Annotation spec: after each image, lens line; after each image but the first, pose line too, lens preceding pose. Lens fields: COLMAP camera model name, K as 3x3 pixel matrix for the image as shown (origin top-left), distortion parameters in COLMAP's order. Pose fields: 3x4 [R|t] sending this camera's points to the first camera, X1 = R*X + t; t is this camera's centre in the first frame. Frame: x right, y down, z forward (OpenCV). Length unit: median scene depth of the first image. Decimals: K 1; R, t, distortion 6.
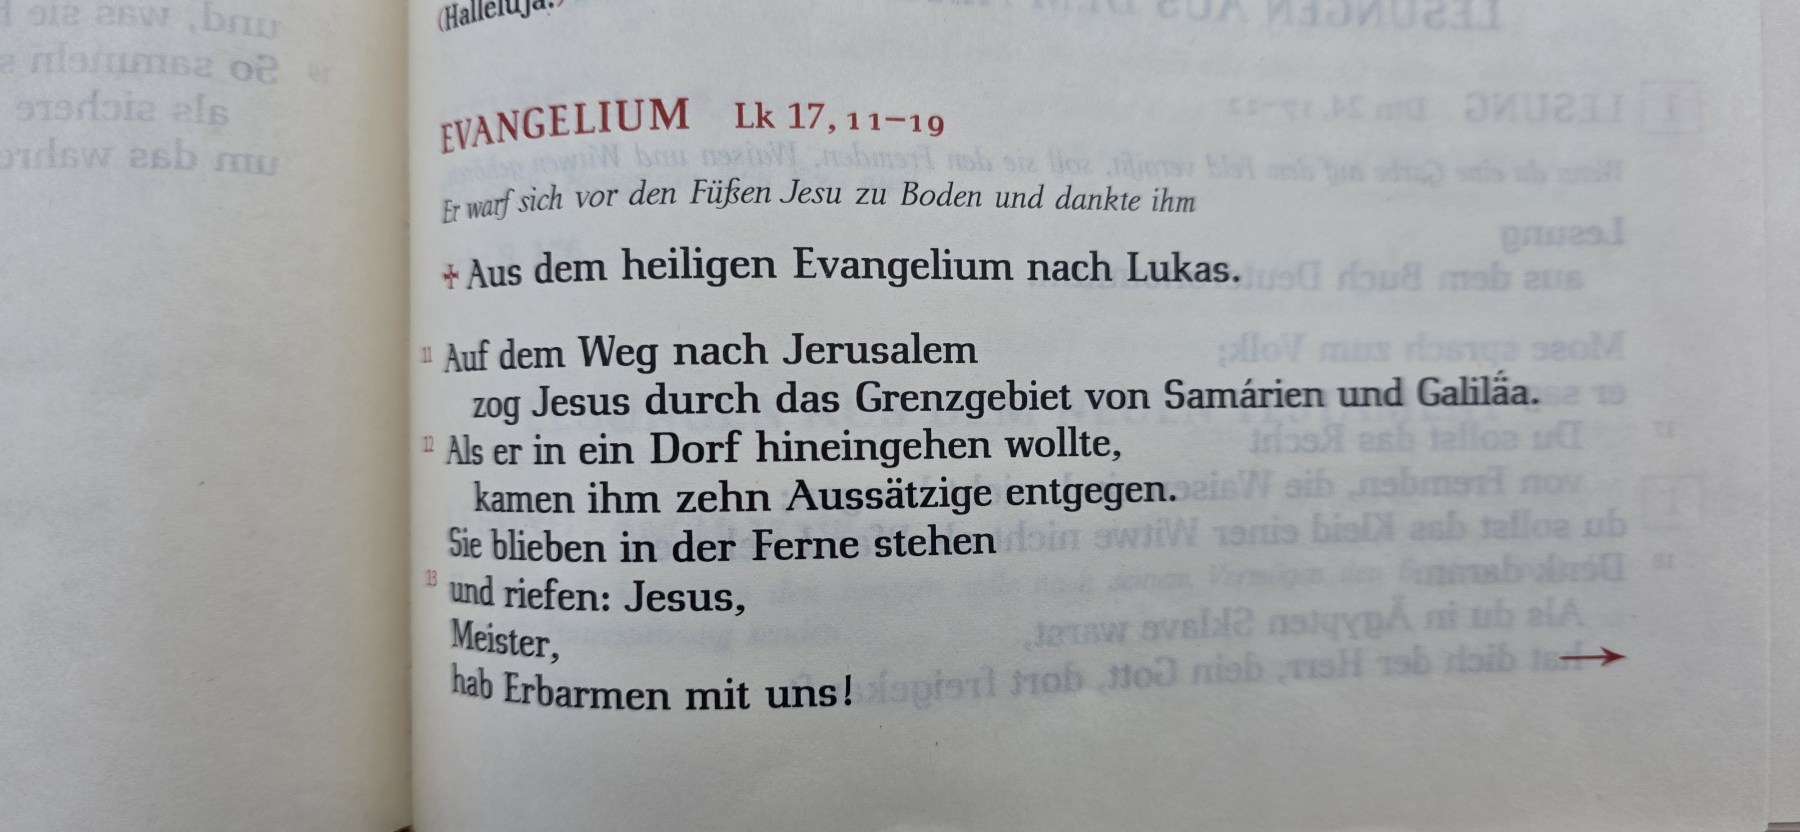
lens RADIAL K [[1197.9, 0, 879.7], [0, 1197.9, 406.6], [0, 0, 1]] dist [0.064214, -0.143330]
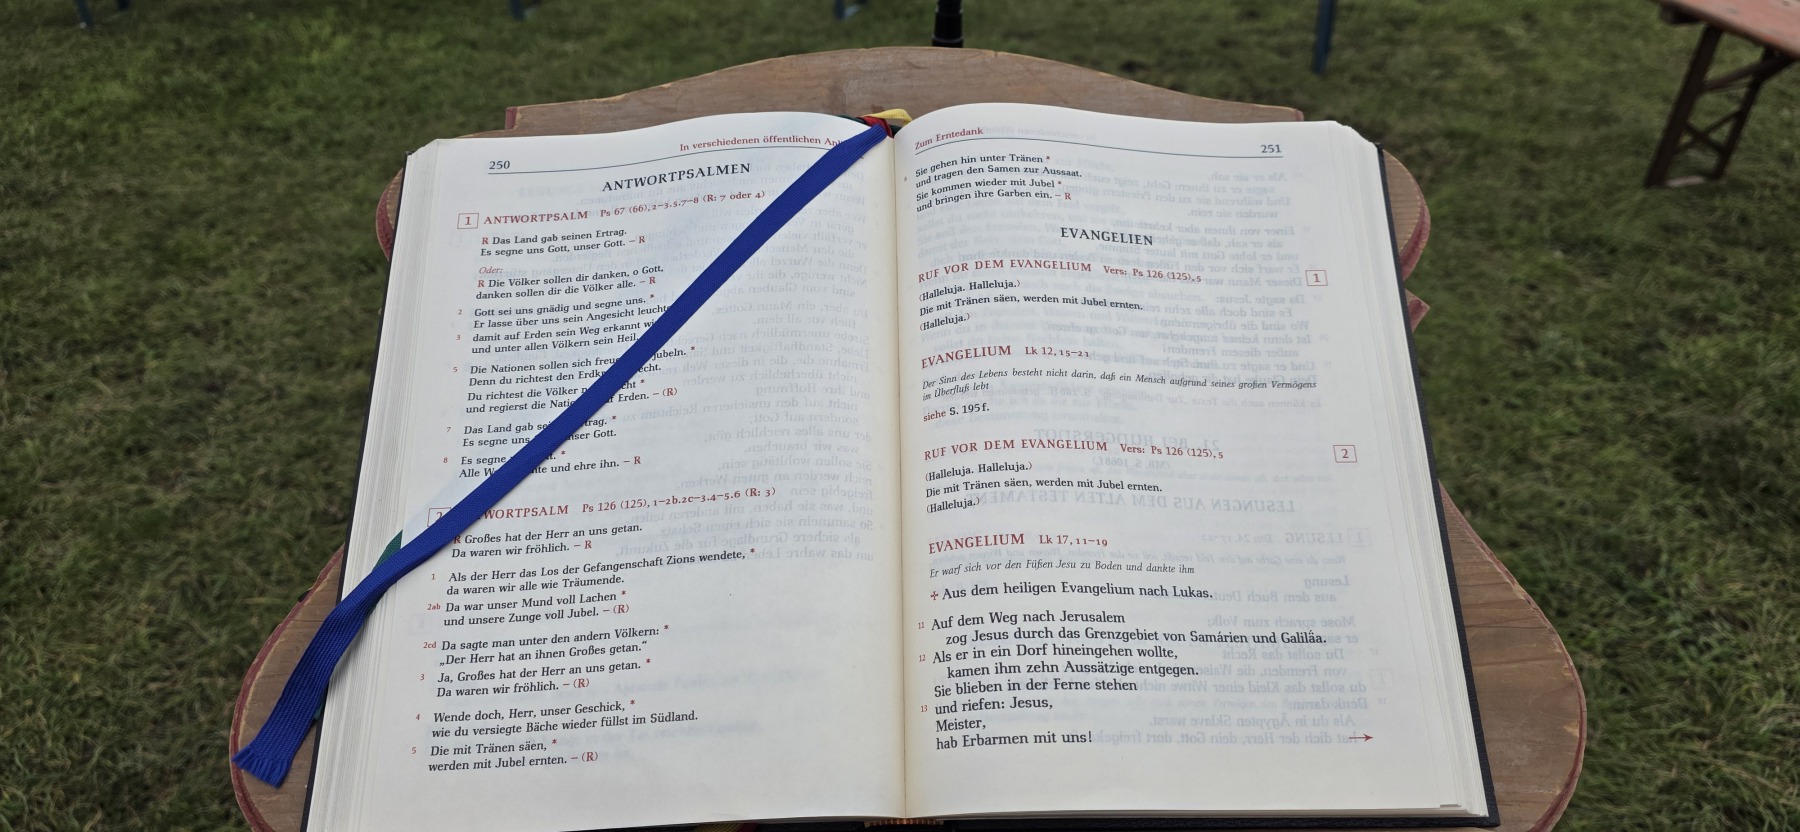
lens RADIAL K [[1197.9, 0, 879.7], [0, 1197.9, 406.6], [0, 0, 1]] dist [0.064214, -0.143330]
pose [[0.999919, -0.000864, 0.012719, -0.542573], [0.005471, 0.930248, -0.366890, 0.536123], [-0.011515, 0.366930, 0.930177, -1.869223]]
